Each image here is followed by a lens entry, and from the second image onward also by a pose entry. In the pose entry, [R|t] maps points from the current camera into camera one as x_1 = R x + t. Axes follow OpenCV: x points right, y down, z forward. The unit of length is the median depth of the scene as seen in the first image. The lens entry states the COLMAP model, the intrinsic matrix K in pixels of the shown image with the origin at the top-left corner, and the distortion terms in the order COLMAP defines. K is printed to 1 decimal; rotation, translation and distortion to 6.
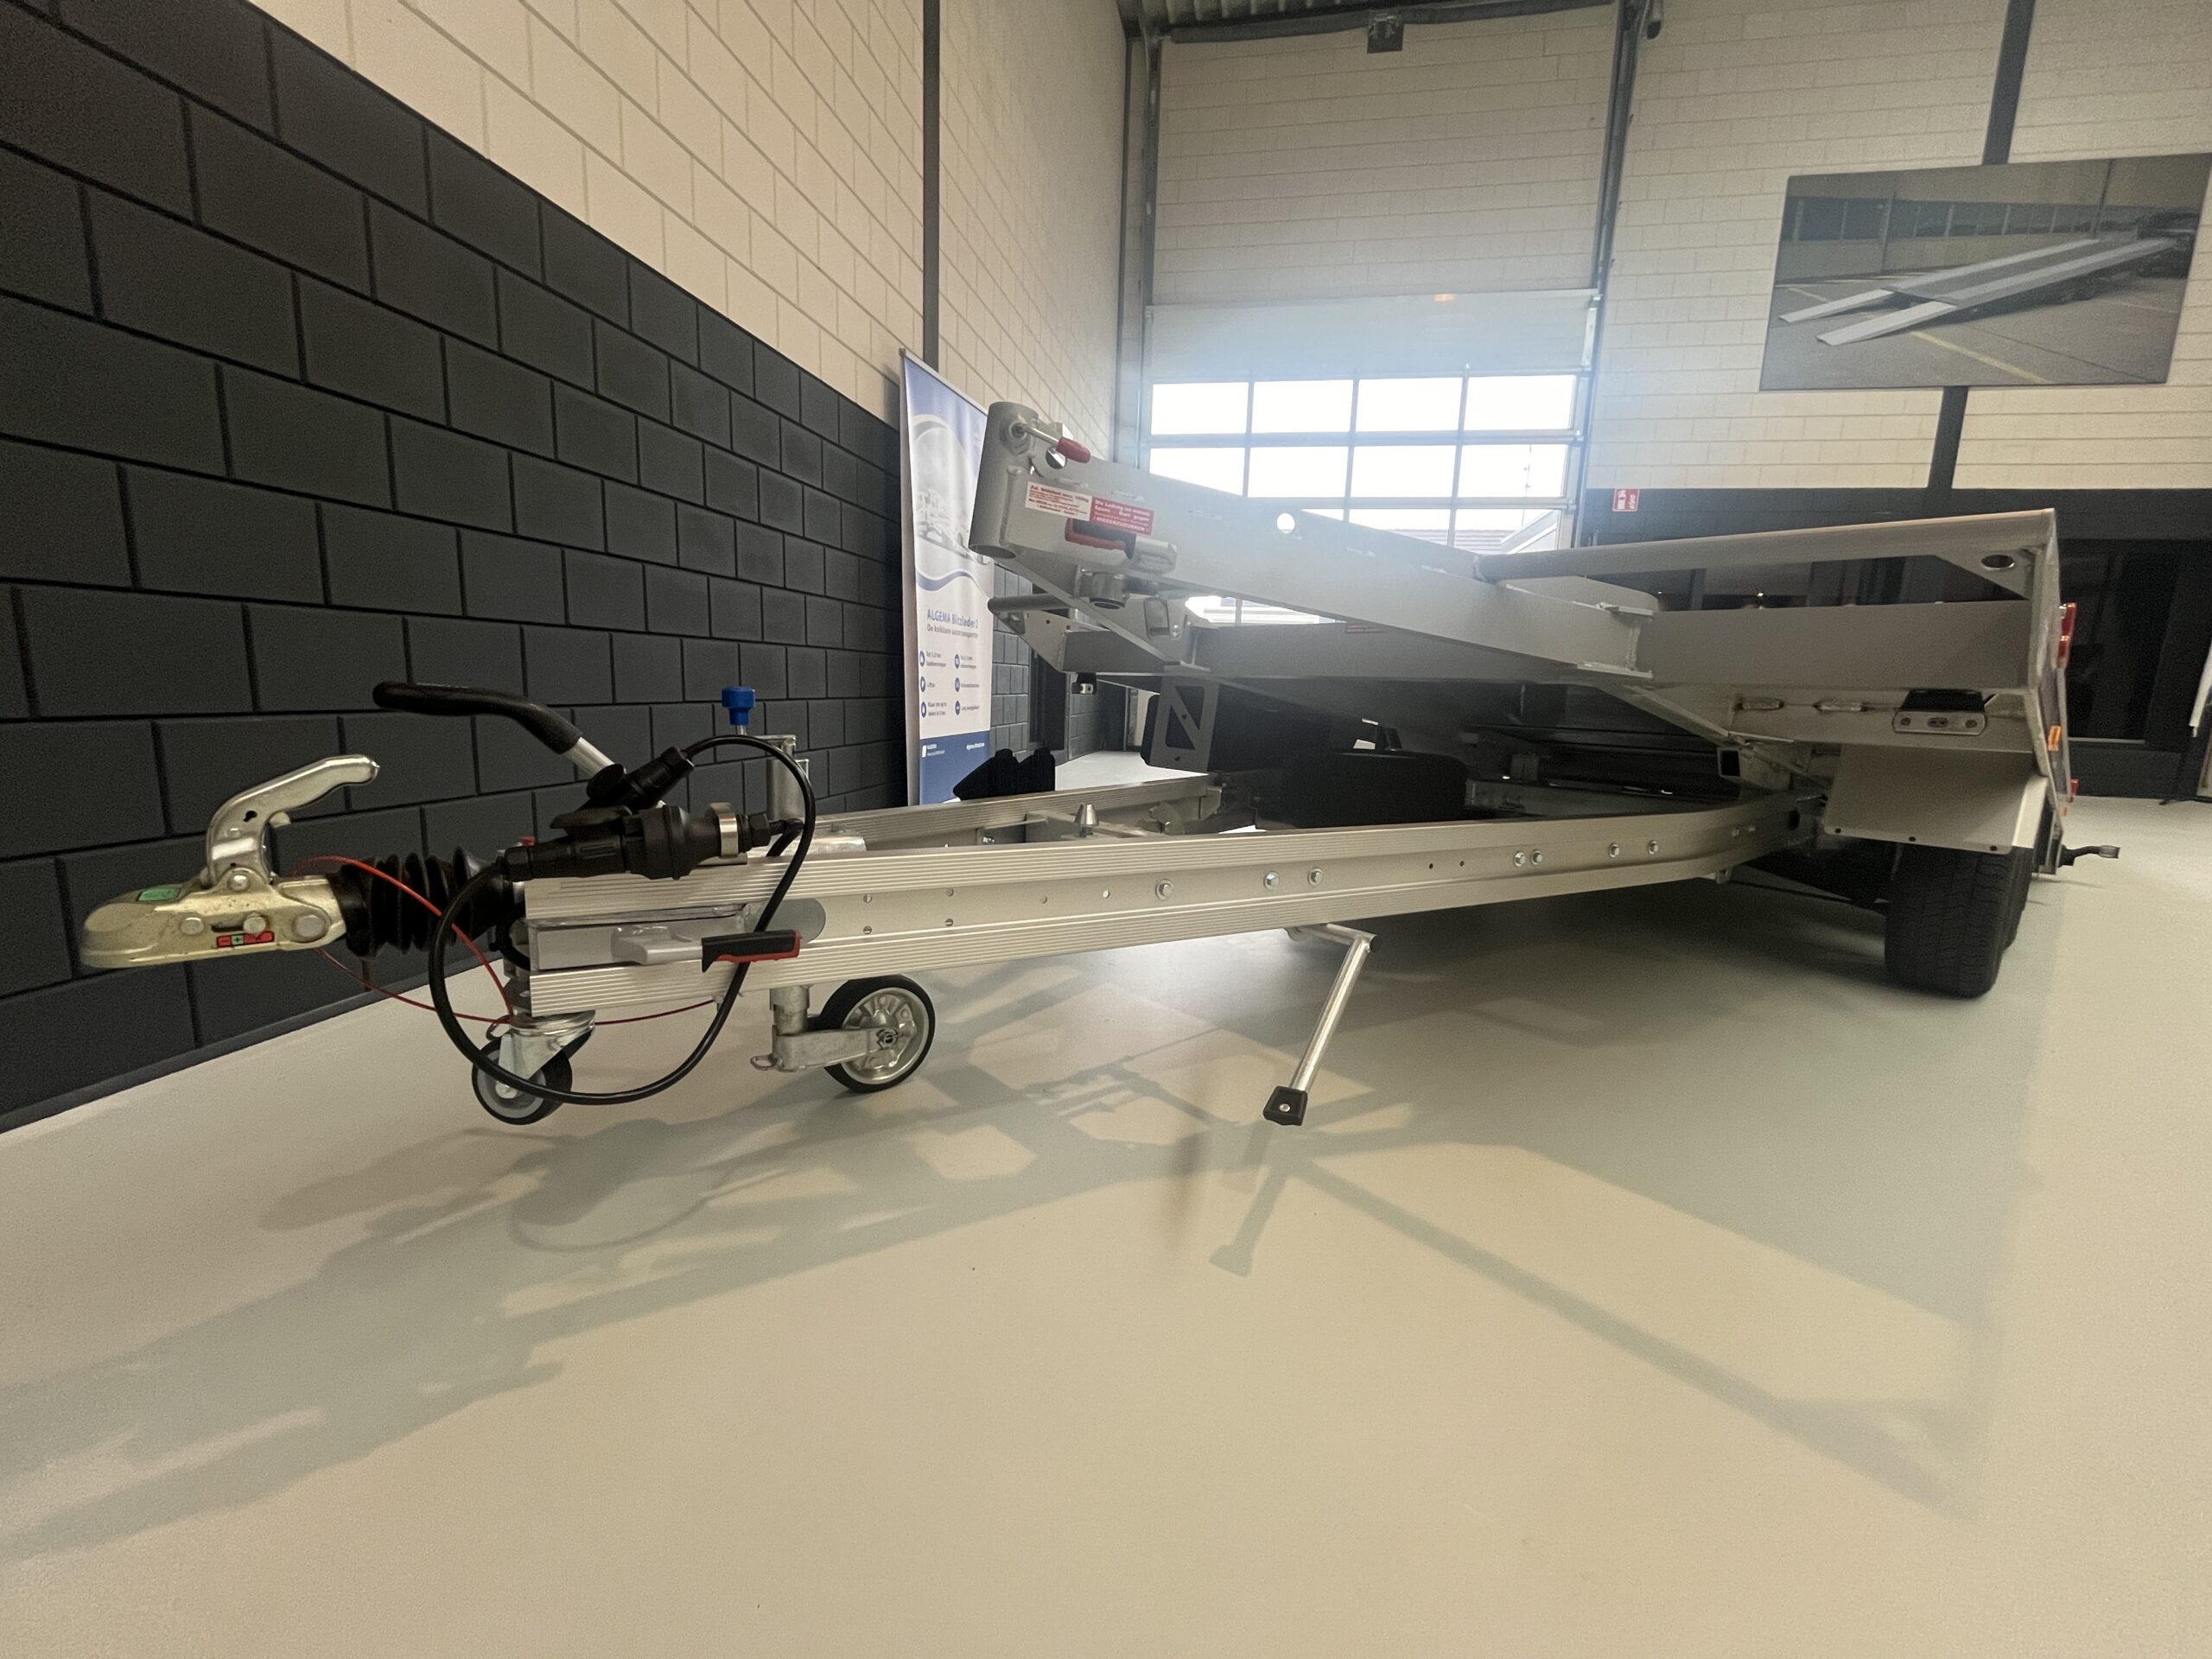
lens RADIAL K [[905.5, 0, 1118.1], [0, 905.5, 841.8], [0, 0, 1]] dist [0.001787, 0.000158]
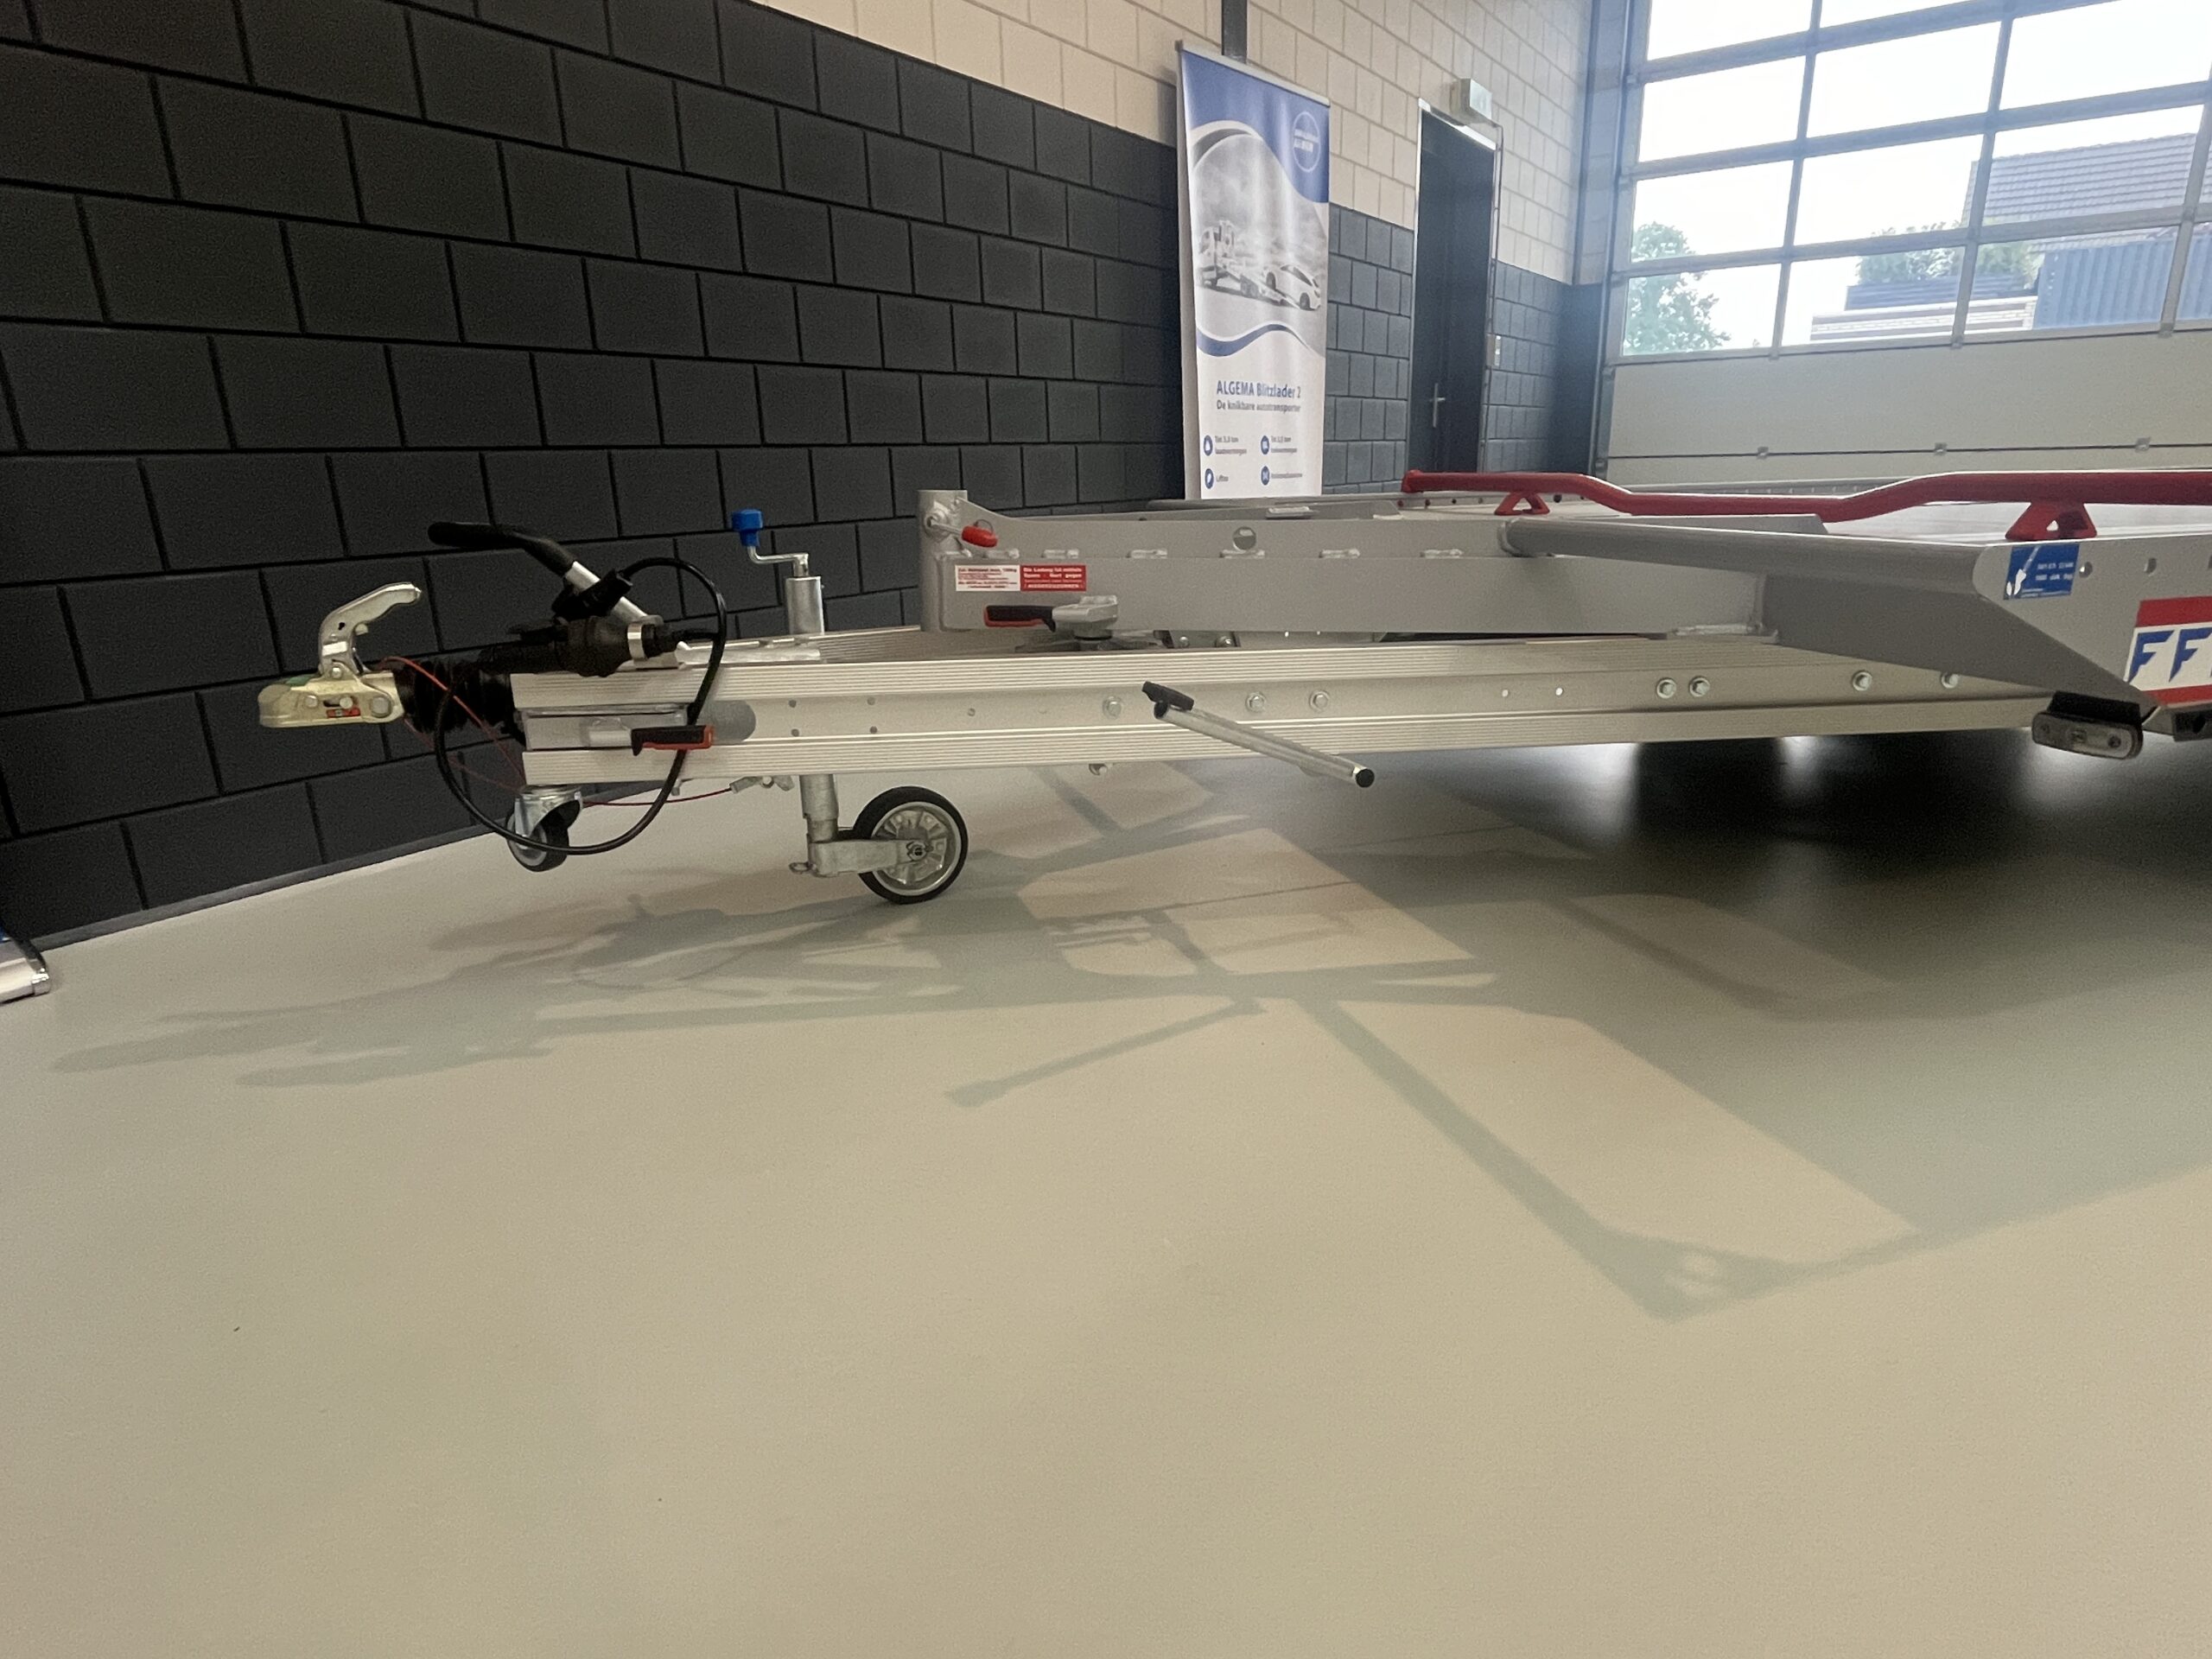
lens RADIAL K [[1229.8, 0, 1106.0], [0, 1229.8, 829.5], [0, 0, 1]] dist [-0.000378, -0.001054]
pose [[0.906436, 0.059944, -0.418067, 0.747855], [-0.012222, 0.993185, 0.115908, 0.039033], [0.422166, -0.099954, 0.900991, -0.205704]]
